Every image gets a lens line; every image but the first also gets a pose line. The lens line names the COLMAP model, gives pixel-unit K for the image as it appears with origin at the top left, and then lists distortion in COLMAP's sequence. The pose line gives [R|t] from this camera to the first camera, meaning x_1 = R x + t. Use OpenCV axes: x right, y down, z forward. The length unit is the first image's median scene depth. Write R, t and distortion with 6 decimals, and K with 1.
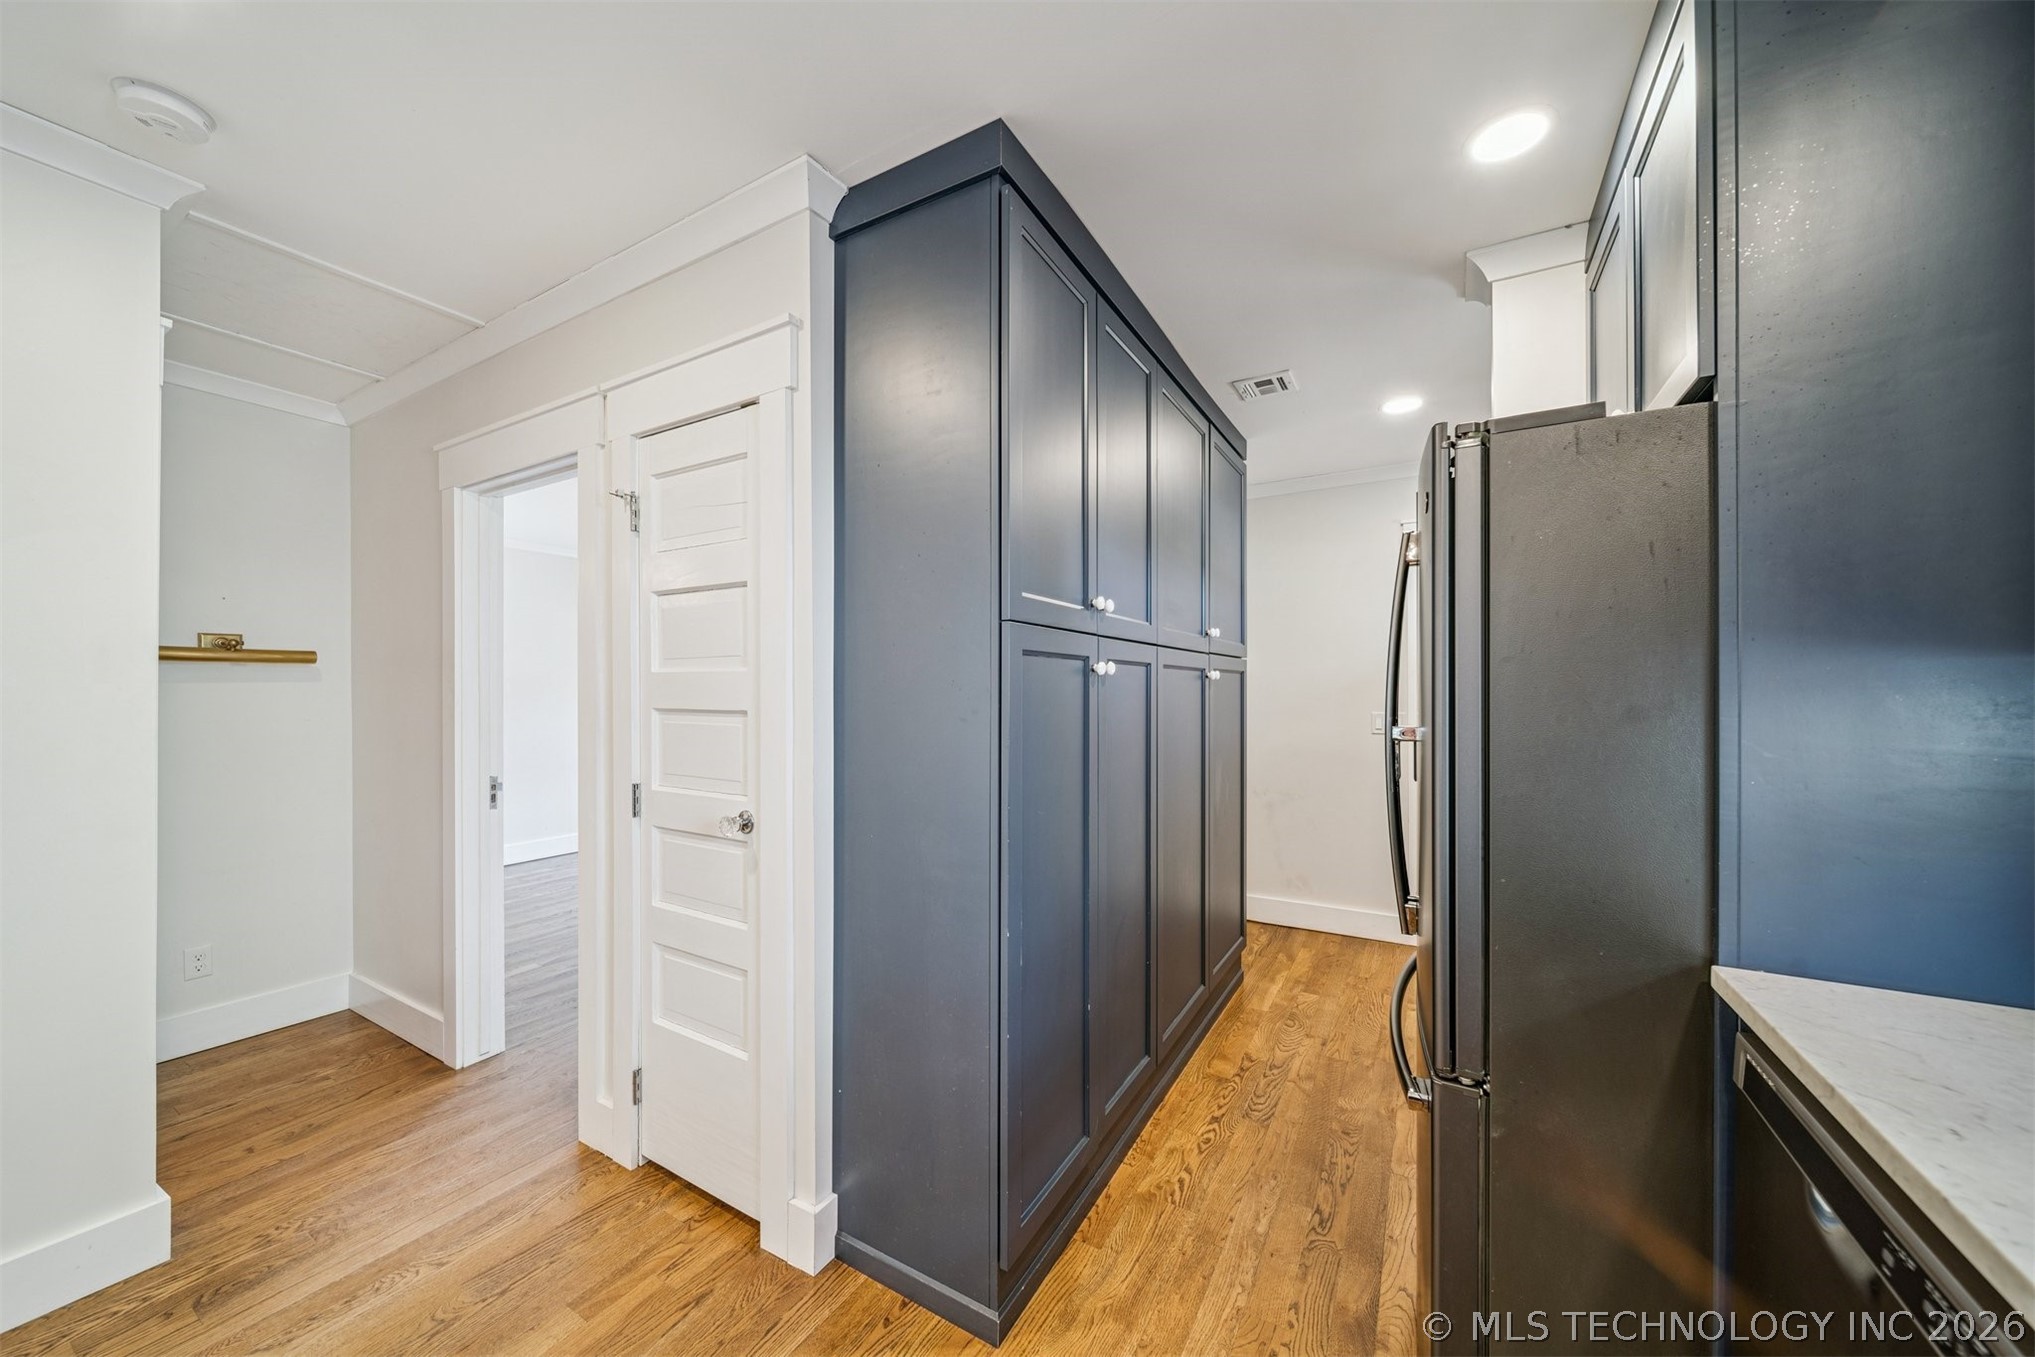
lens RADIAL K [[718.3, 0, 1010.0], [0, 718.3, 682.2], [0, 0, 1]] dist [-0.000857, -0.000256]
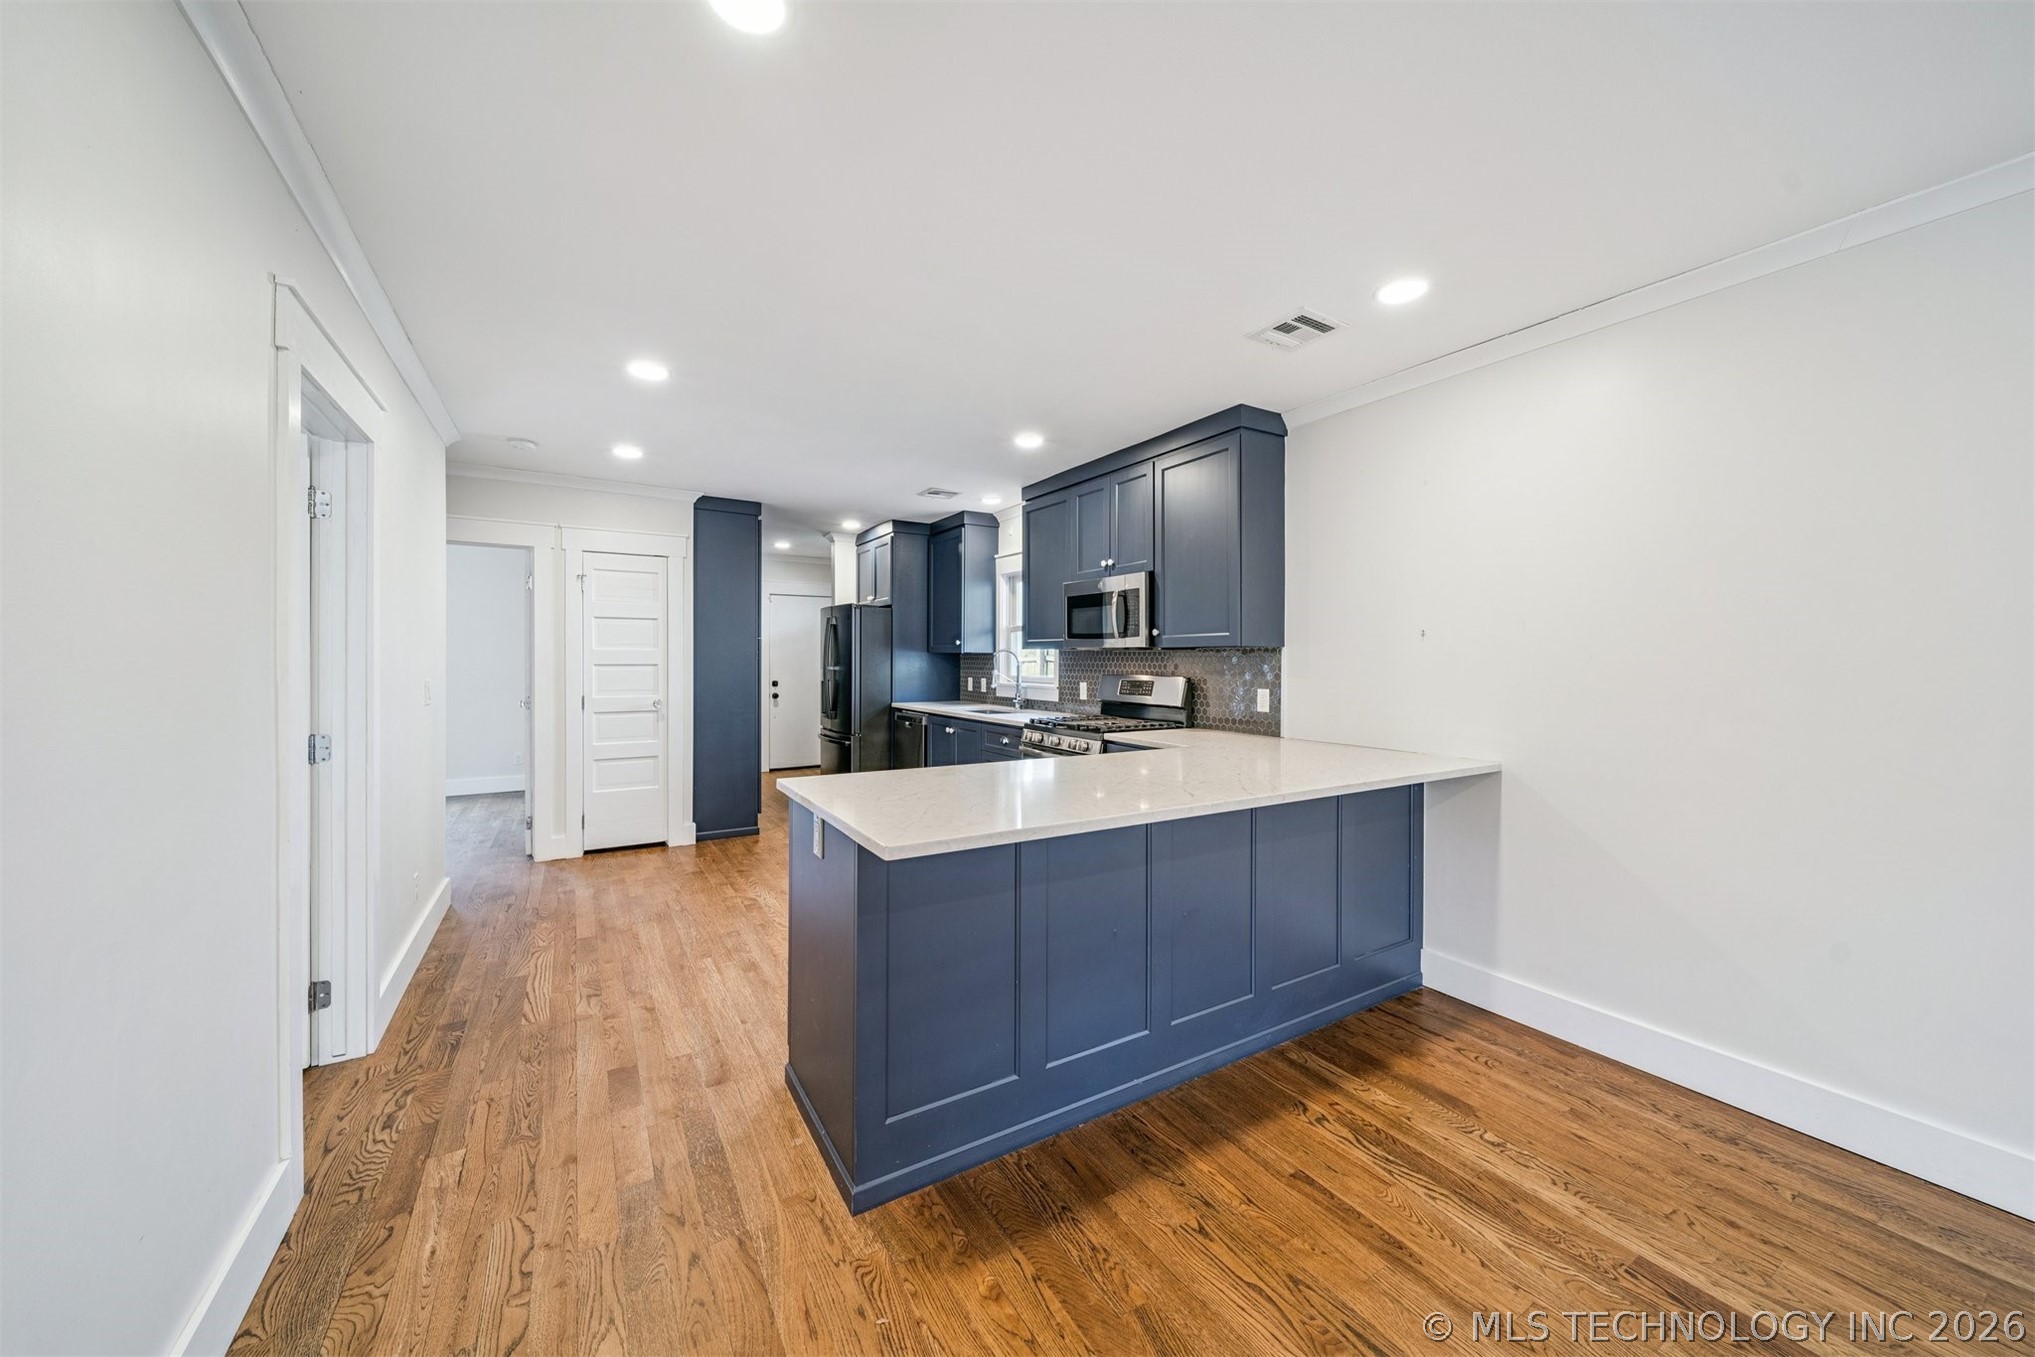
lens RADIAL K [[736.2, 0, 1031.0], [0, 736.2, 655.9], [0, 0, 1]] dist [-0.000533, -0.000087]
pose [[0.459622, 0.000454, 0.888115, -2.221497], [-0.012044, 0.999911, 0.005722, -0.027019], [-0.888033, -0.013327, 0.459587, -1.604102]]
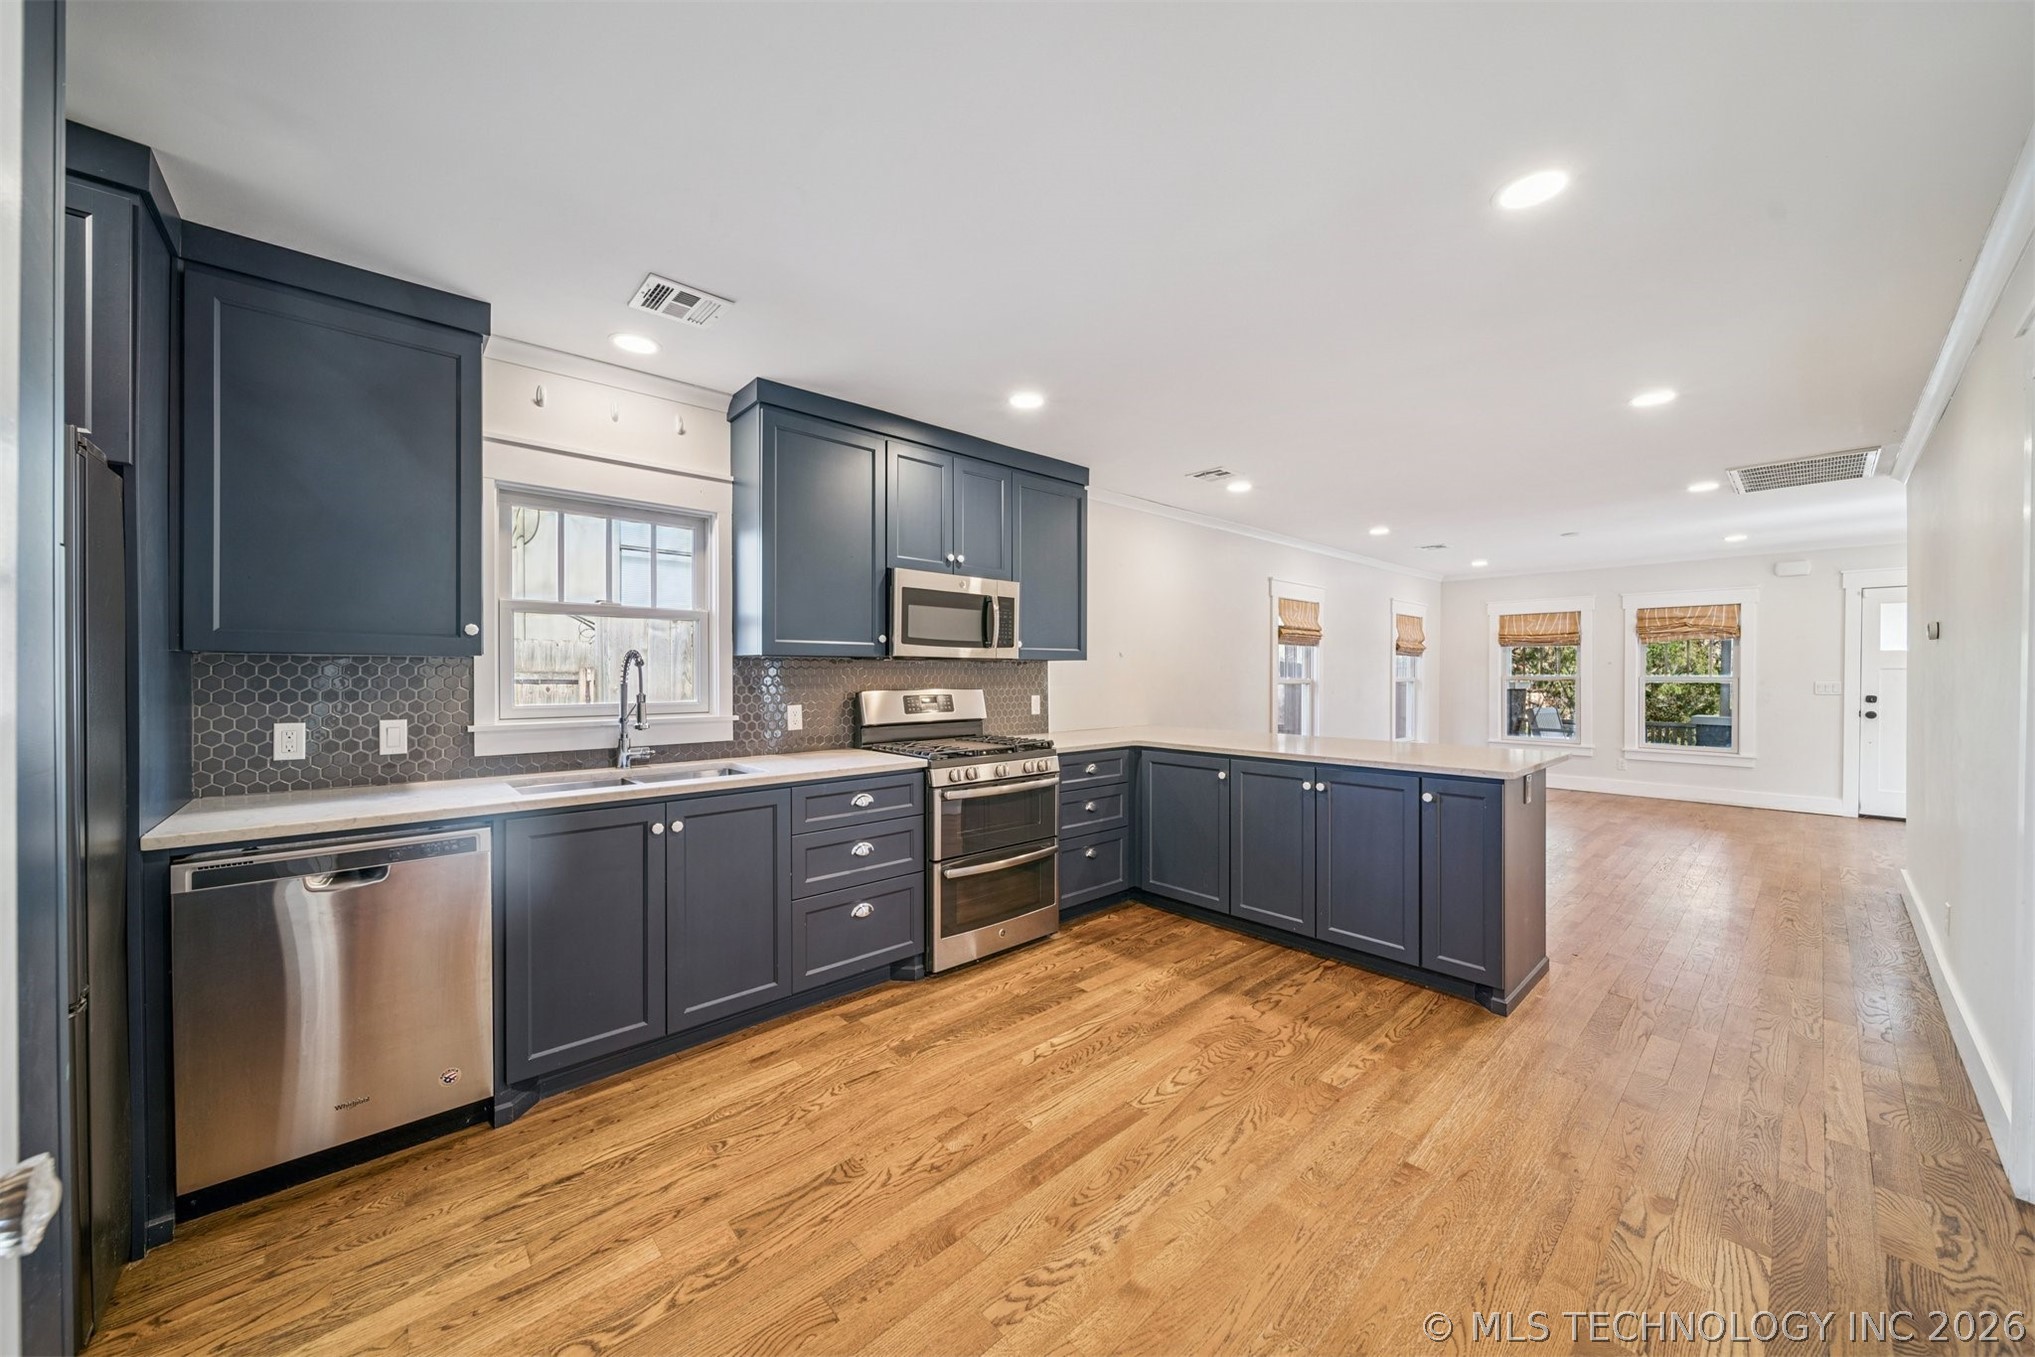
lens RADIAL K [[713.7, 0, 1016.0], [0, 713.7, 673.9], [0, 0, 1]] dist [-0.001303, -0.000176]
pose [[-0.955422, -0.005107, 0.295198, -0.751606], [-0.007931, 0.999934, -0.008369, 0.016620], [-0.295136, -0.010337, -0.955399, 1.084692]]
